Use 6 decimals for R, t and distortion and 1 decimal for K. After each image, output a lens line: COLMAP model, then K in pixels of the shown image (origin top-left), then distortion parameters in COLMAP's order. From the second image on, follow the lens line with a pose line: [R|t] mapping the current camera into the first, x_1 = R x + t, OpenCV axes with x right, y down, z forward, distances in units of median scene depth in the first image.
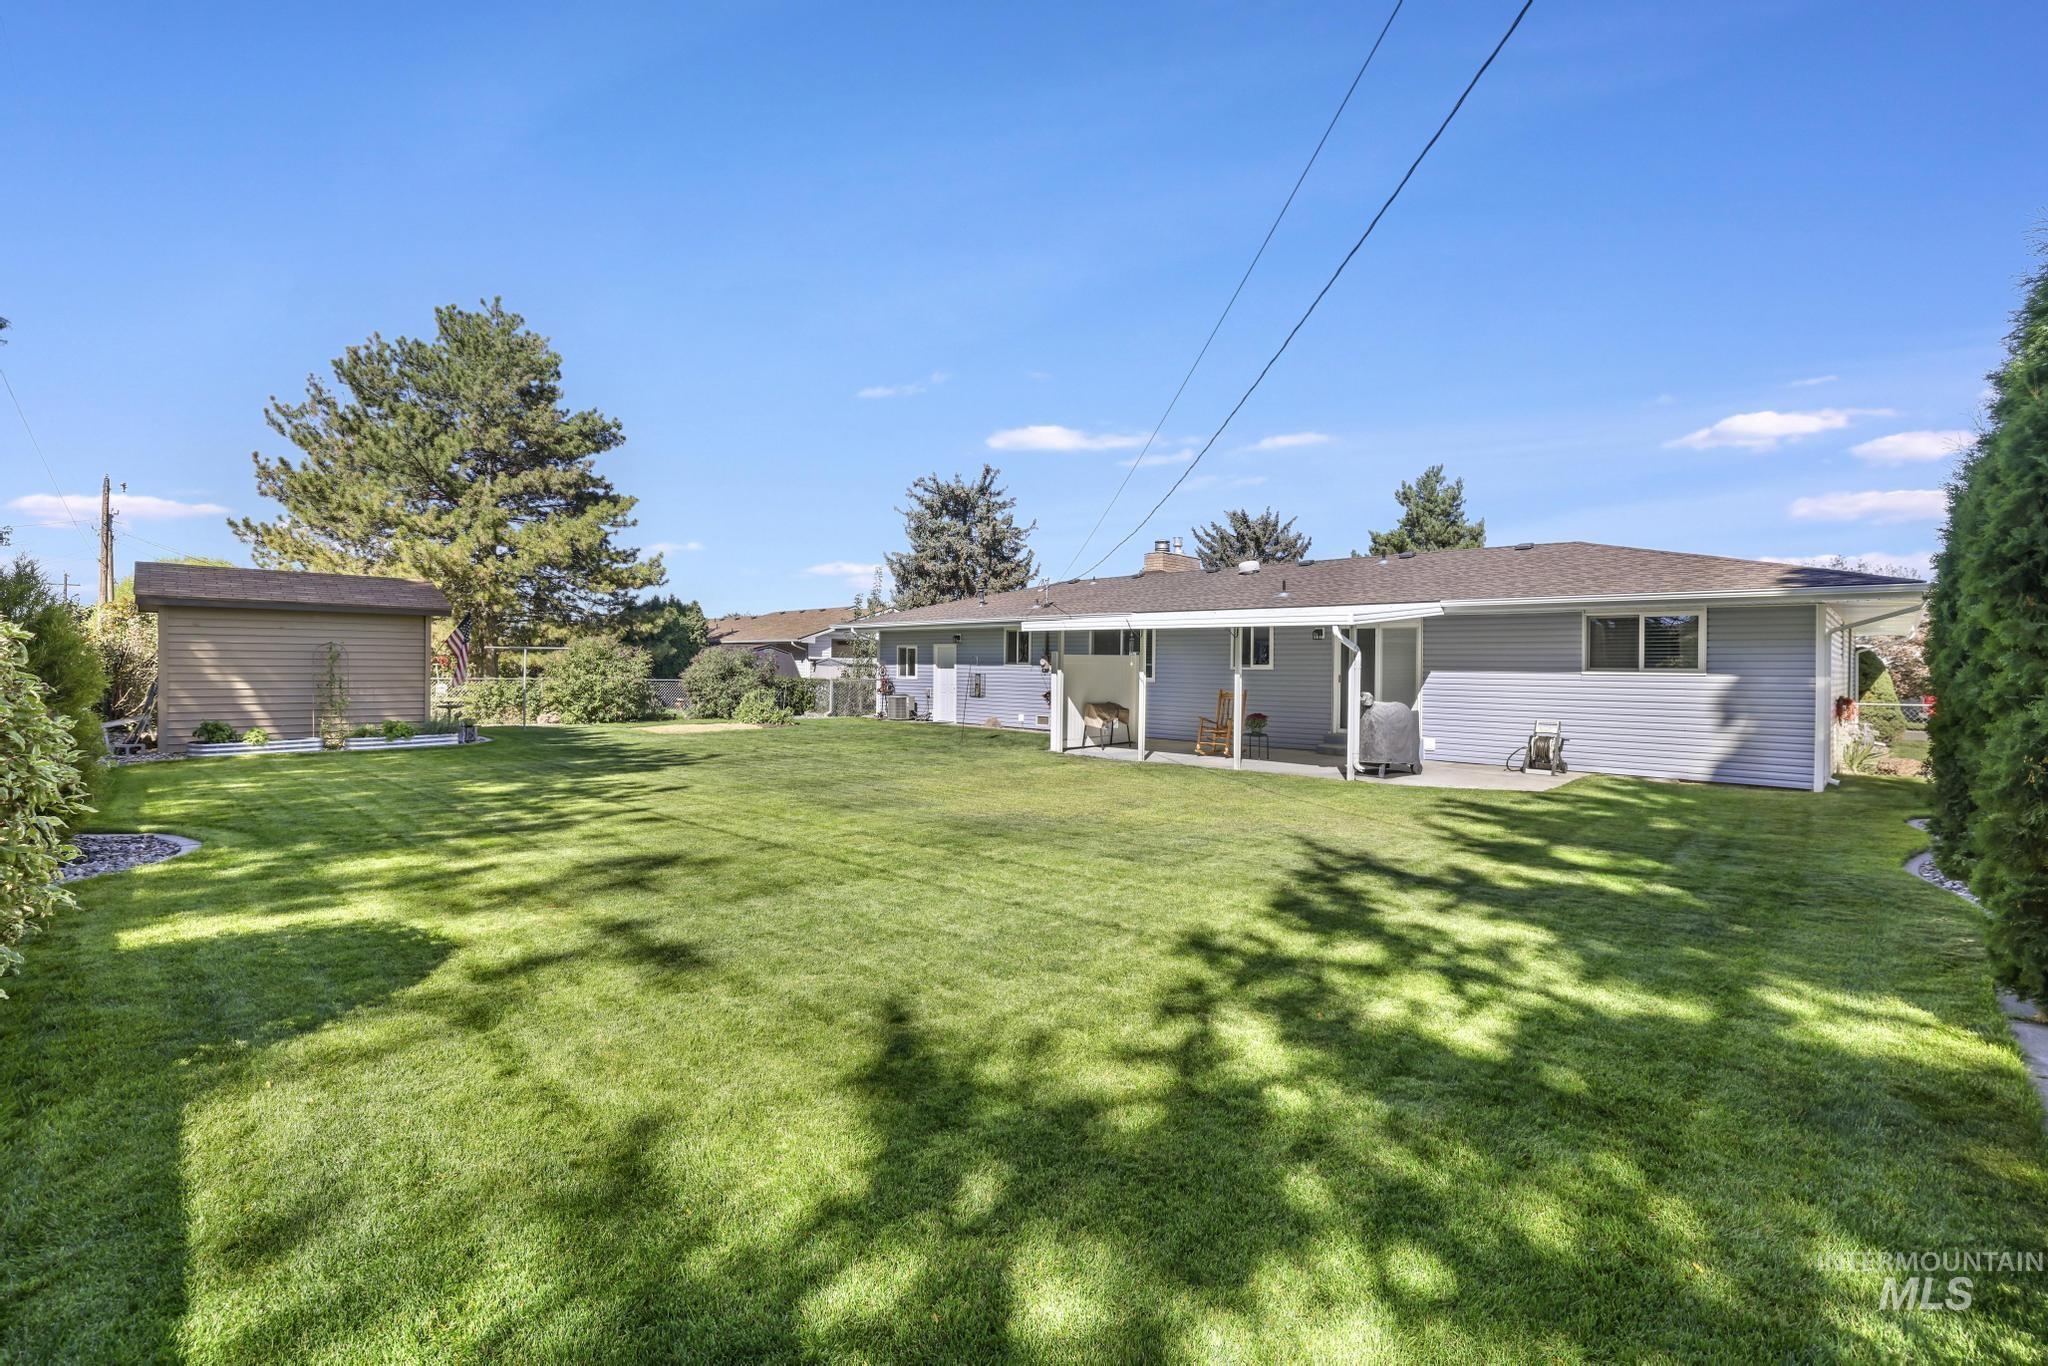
lens RADIAL K [[895.2, 0, 1029.0], [0, 895.2, 678.0], [0, 0, 1]] dist [-0.024985, 0.001795]
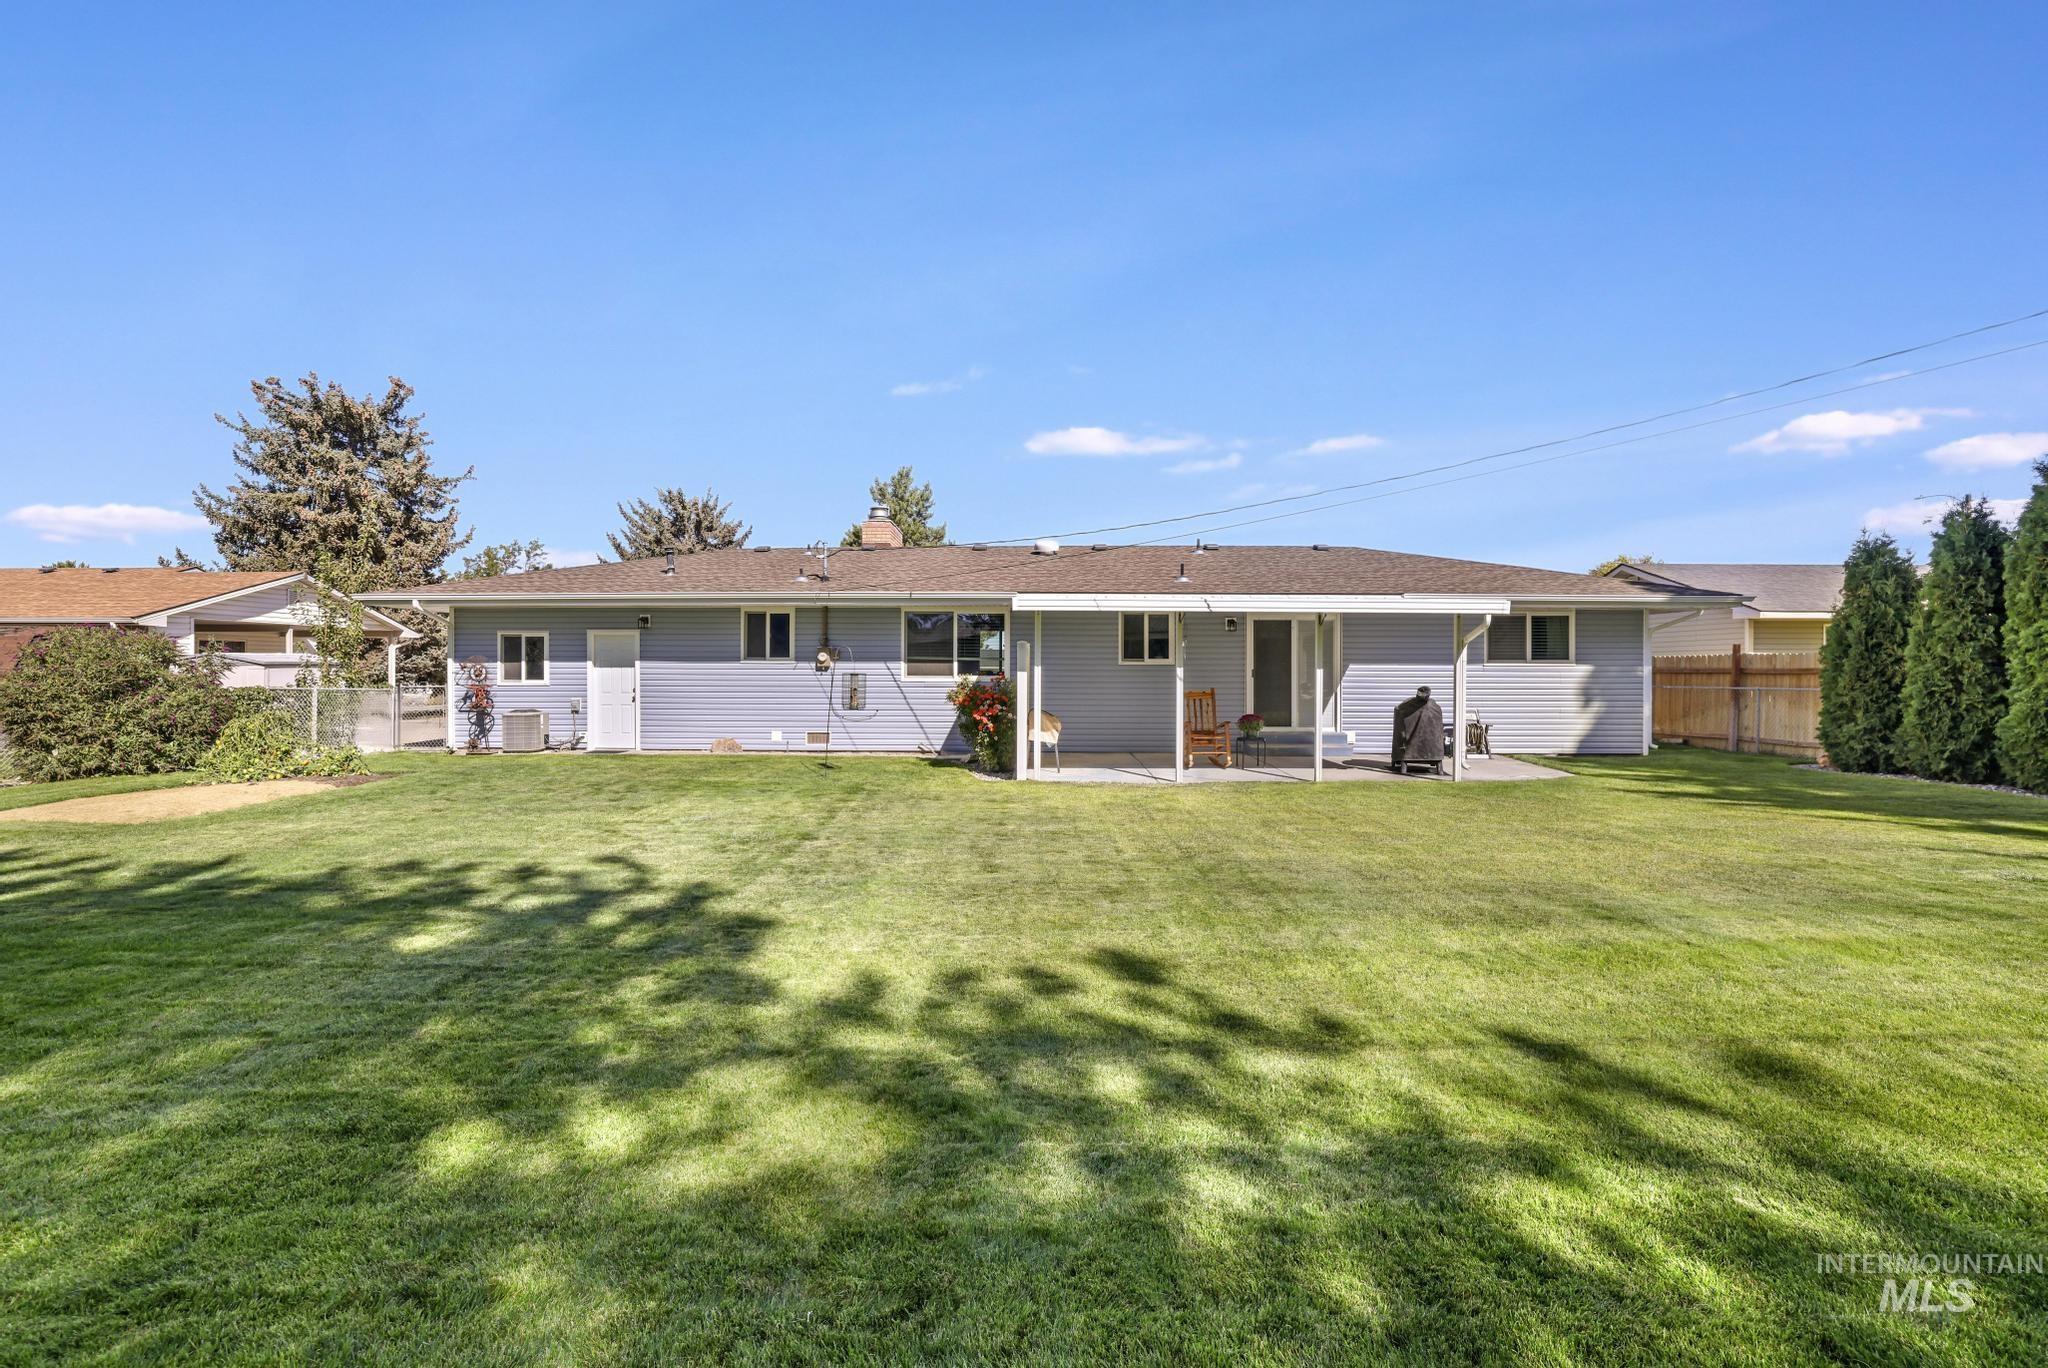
lens RADIAL K [[895.2, 0, 1007.5], [0, 895.2, 675.8], [0, 0, 1]] dist [-0.024985, 0.001795]
pose [[0.739490, -0.015006, 0.673001, -0.313976], [0.015097, 0.999870, 0.005706, -0.003968], [-0.672999, 0.005941, 0.739620, 0.324127]]
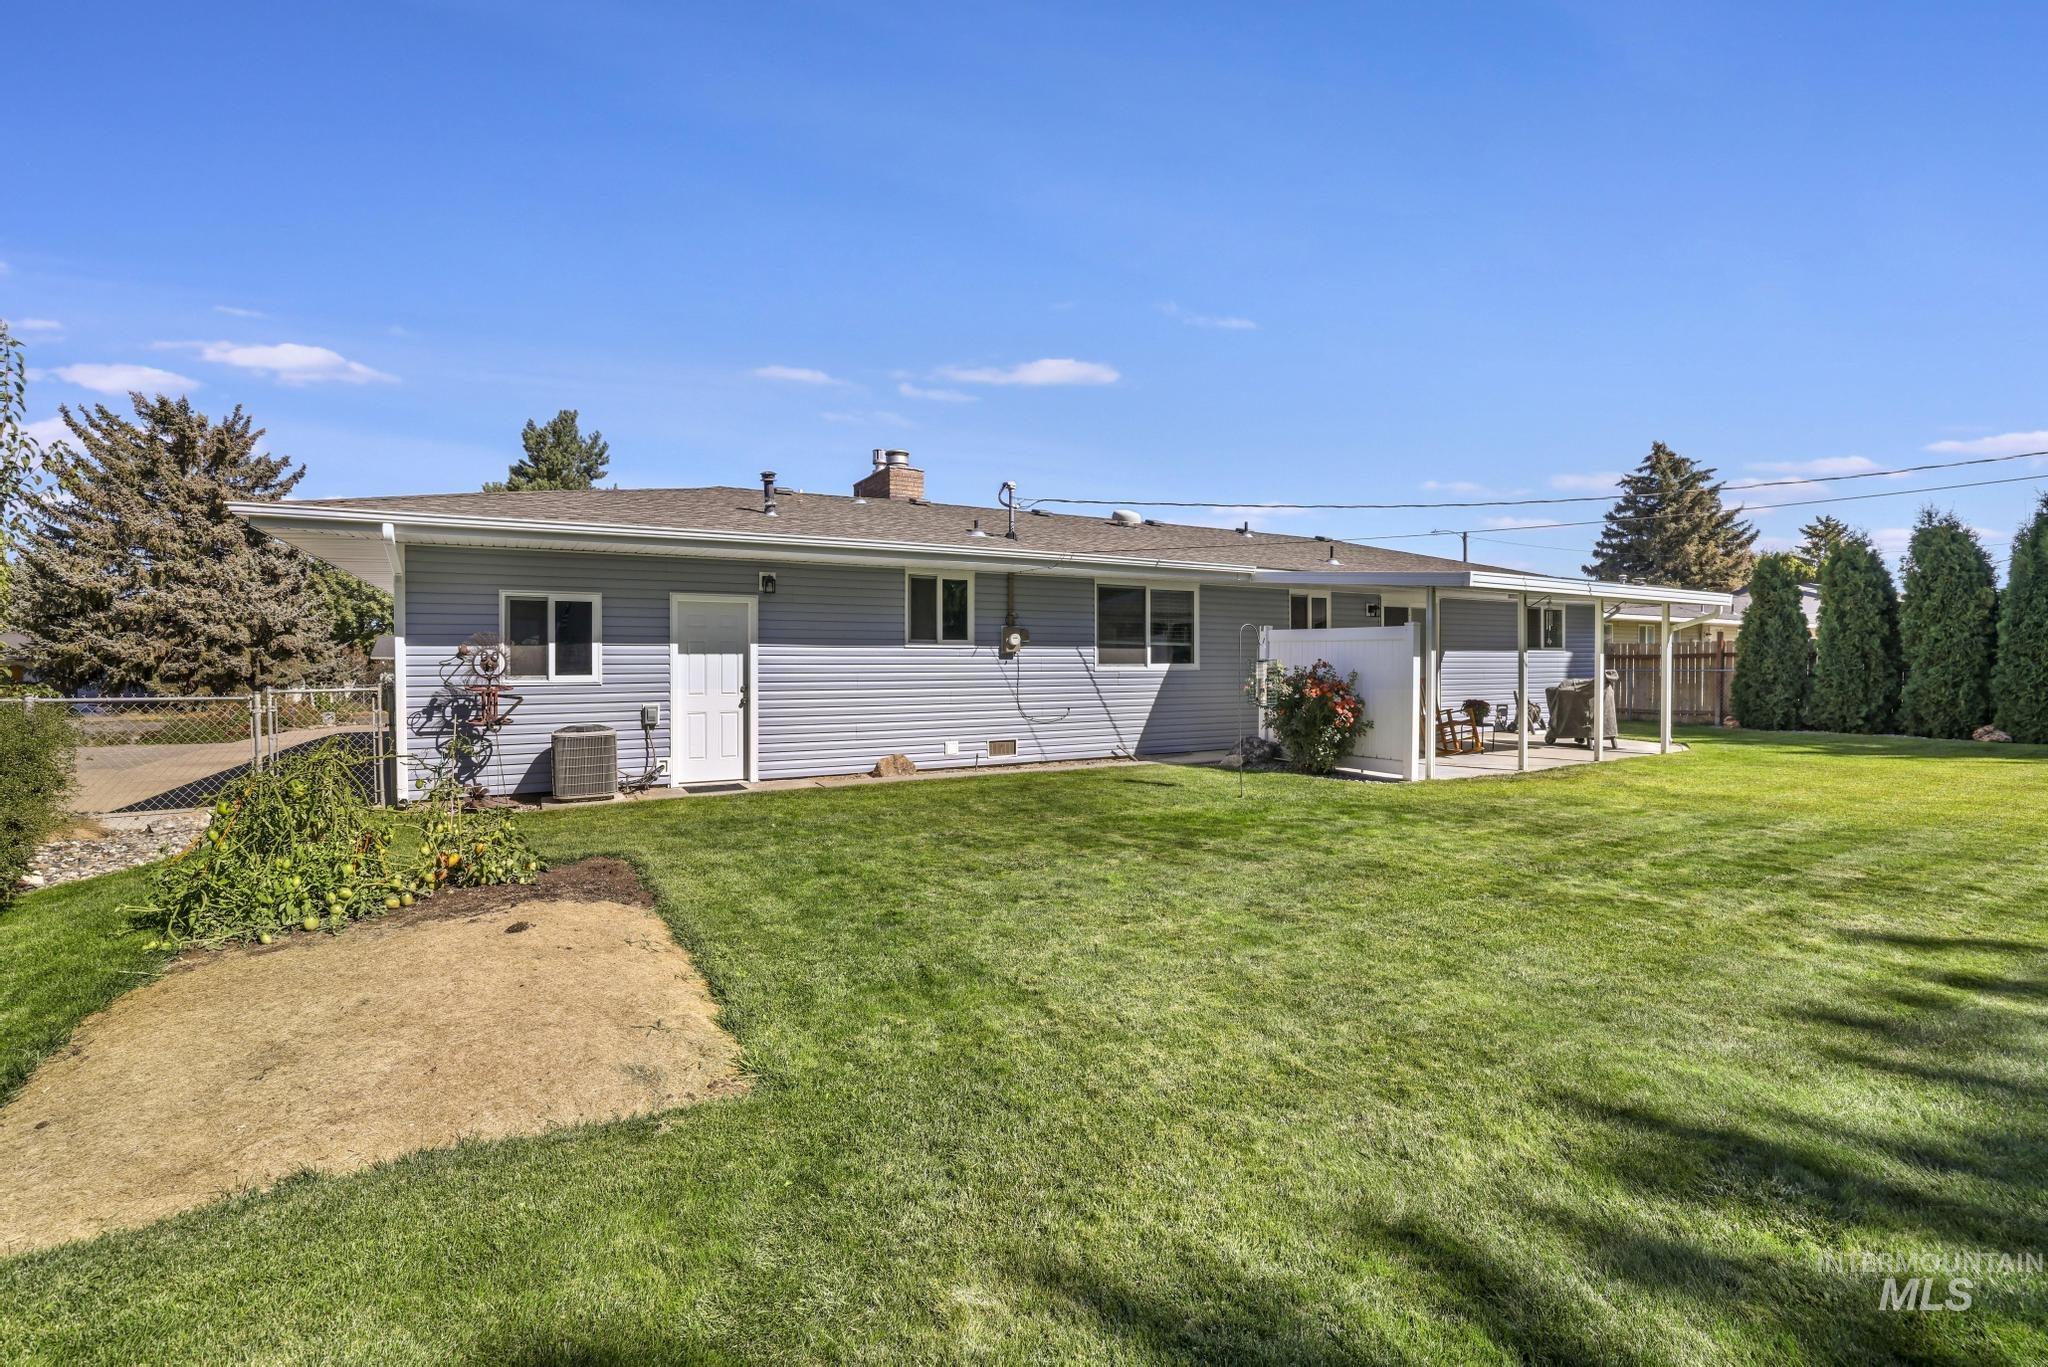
lens RADIAL K [[895.2, 0, 1013.4], [0, 895.2, 687.0], [0, 0, 1]] dist [-0.024985, 0.001795]
pose [[0.298032, -0.040483, 0.953697, -0.440173], [0.017697, 0.999163, 0.036883, -0.008049], [-0.954392, 0.005885, 0.298499, 0.736208]]
